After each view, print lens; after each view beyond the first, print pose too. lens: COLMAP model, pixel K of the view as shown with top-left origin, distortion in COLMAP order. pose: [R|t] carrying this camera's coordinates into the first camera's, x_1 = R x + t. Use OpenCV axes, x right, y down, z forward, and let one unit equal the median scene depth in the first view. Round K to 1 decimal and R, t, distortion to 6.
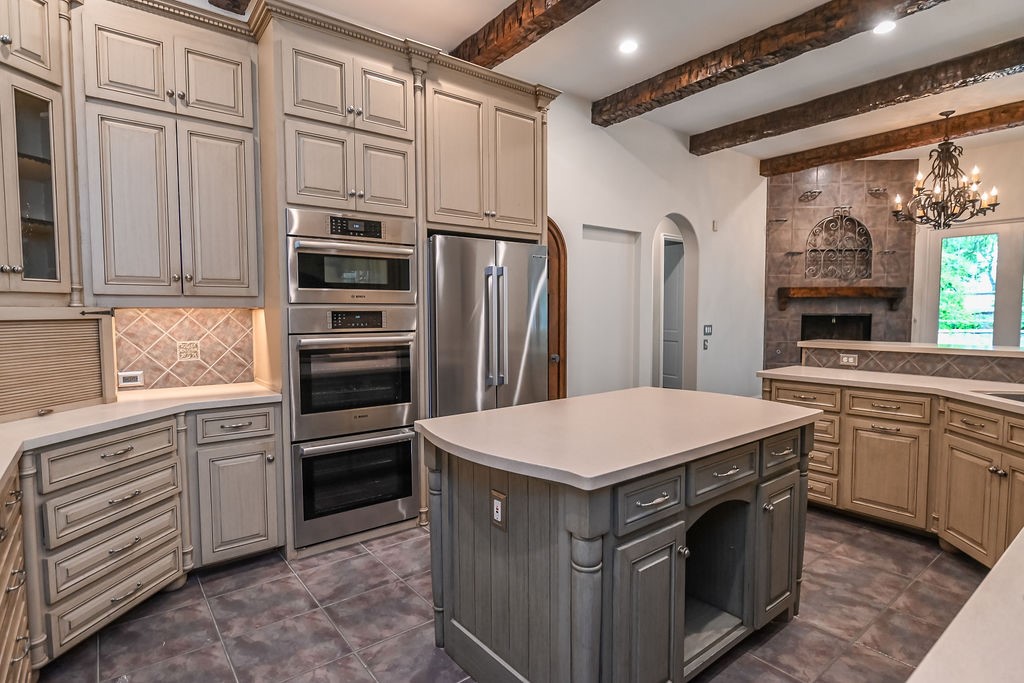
lens RADIAL K [[541.9, 0, 513.7], [0, 541.9, 340.9], [0, 0, 1]] dist [-0.011367, 0.004548]
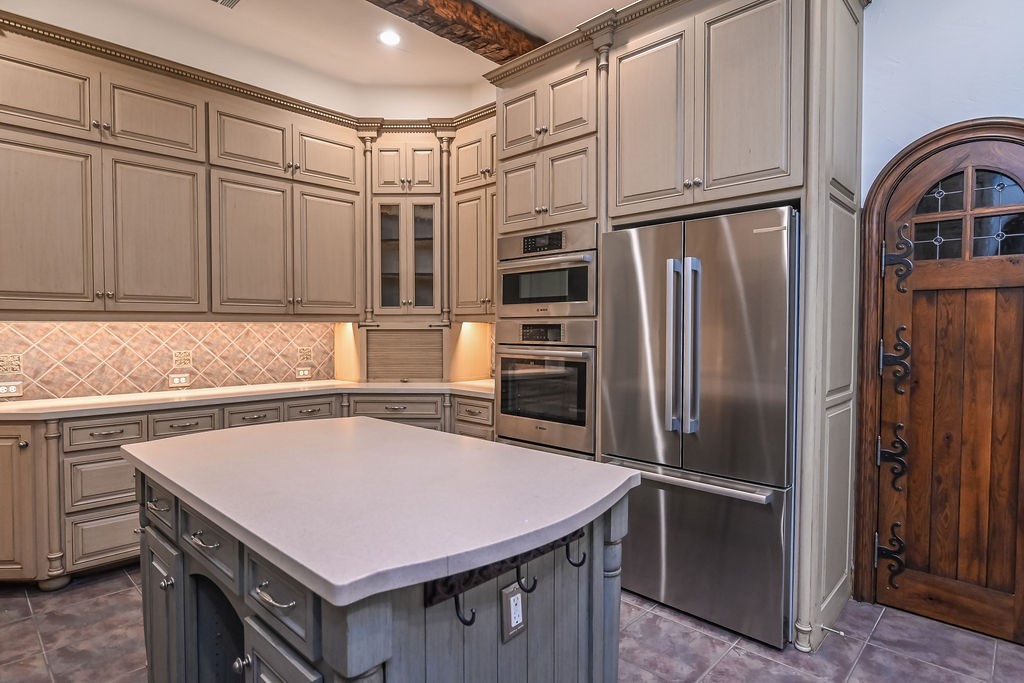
lens RADIAL K [[541.9, 0, 513.9], [0, 541.9, 341.7], [0, 0, 1]] dist [-0.011367, 0.004548]
pose [[0.143296, 0.027471, -0.989299, 0.681584], [-0.055095, 0.998286, 0.019740, -0.037646], [0.988145, 0.051676, 0.144564, 0.763822]]
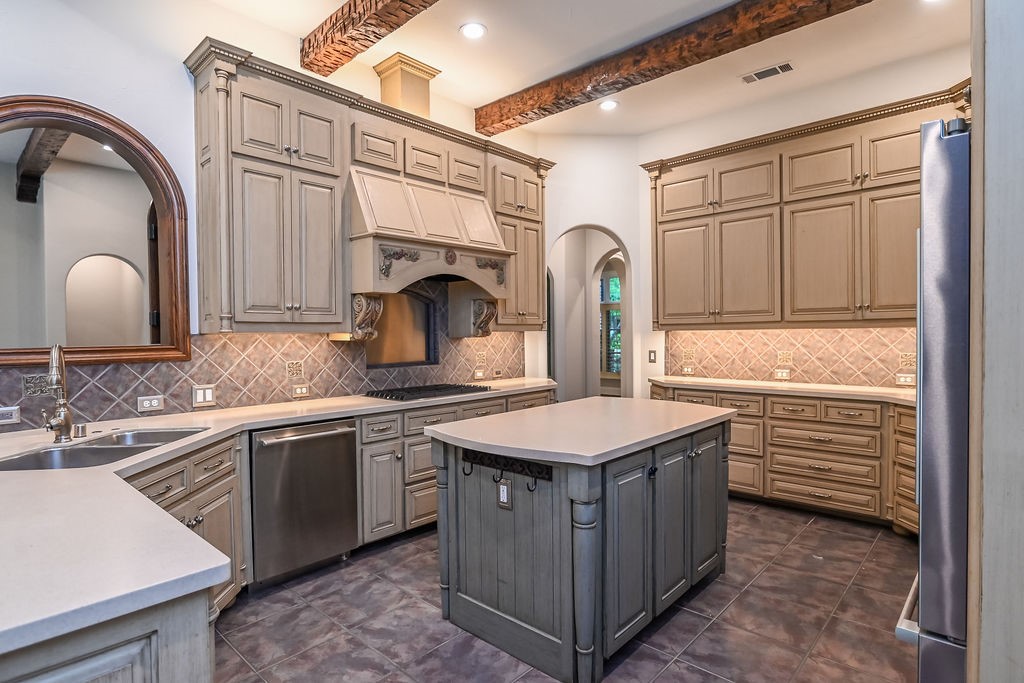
lens RADIAL K [[541.9, 0, 512.2], [0, 541.9, 341.3], [0, 0, 1]] dist [-0.011367, 0.004548]
pose [[-0.987267, 0.015568, -0.158311, 0.411998], [0.004452, 0.997514, 0.070327, -0.088109], [0.159012, 0.068727, -0.984882, 1.526067]]
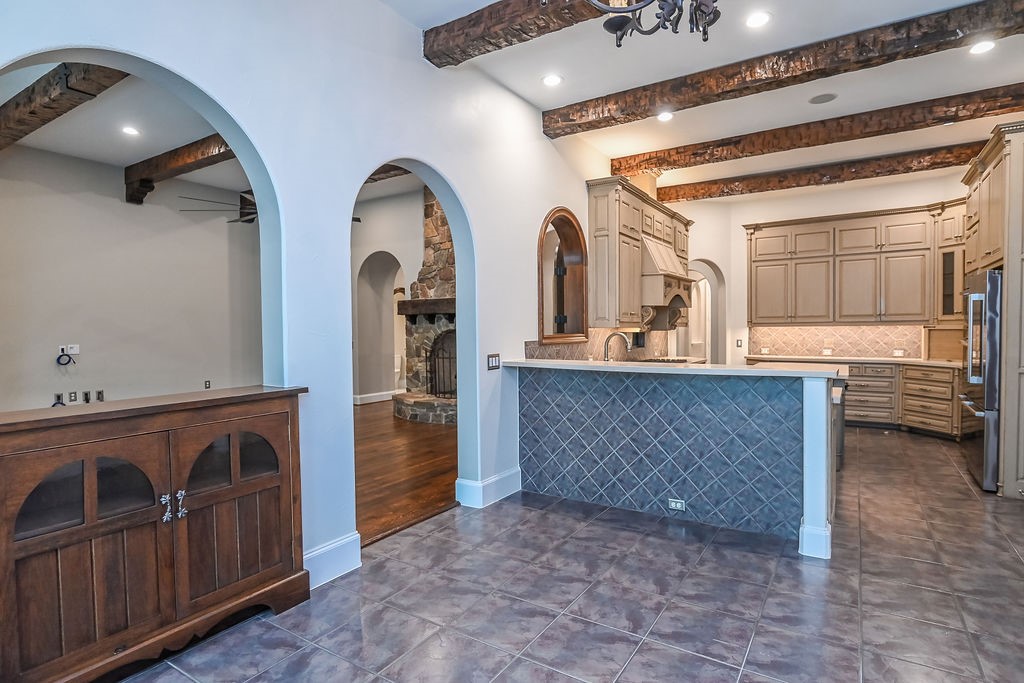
lens RADIAL K [[541.9, 0, 510.8], [0, 541.9, 342.5], [0, 0, 1]] dist [-0.011367, 0.004548]
pose [[-0.944276, 0.019904, -0.328553, 1.657355], [-0.006856, 0.996764, 0.080091, -0.130236], [0.329084, 0.077880, -0.941084, 2.086008]]
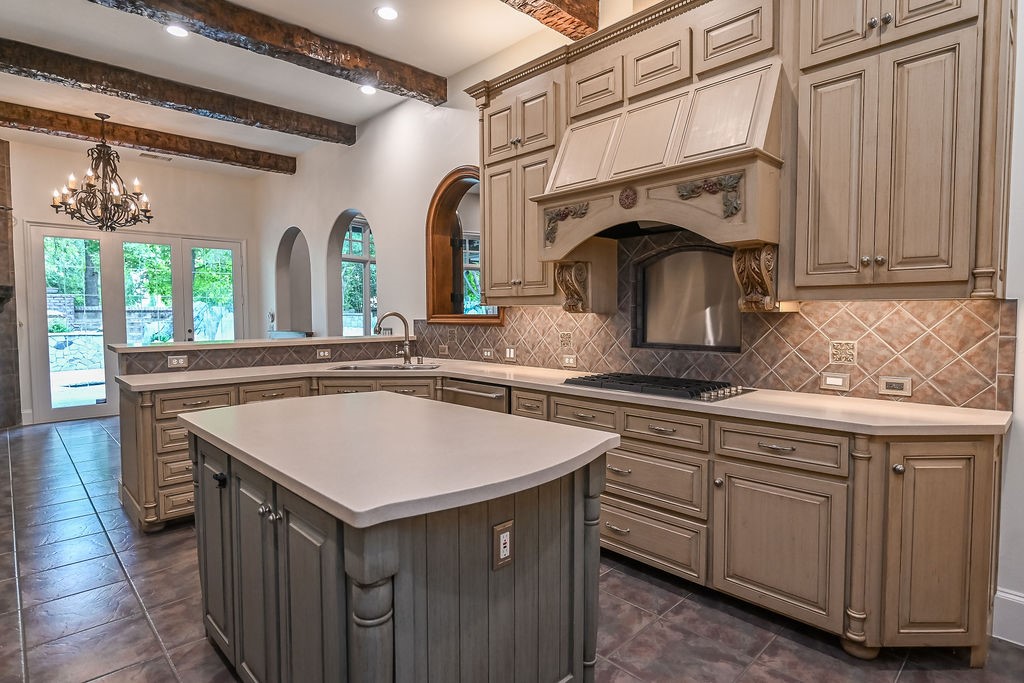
lens RADIAL K [[541.9, 0, 512.5], [0, 541.9, 337.9], [0, 0, 1]] dist [-0.011367, 0.004548]
pose [[-0.092282, -0.043662, 0.994775, -0.474916], [0.058215, 0.997093, 0.049164, -0.023734], [-0.994030, 0.062448, -0.089472, 0.590535]]
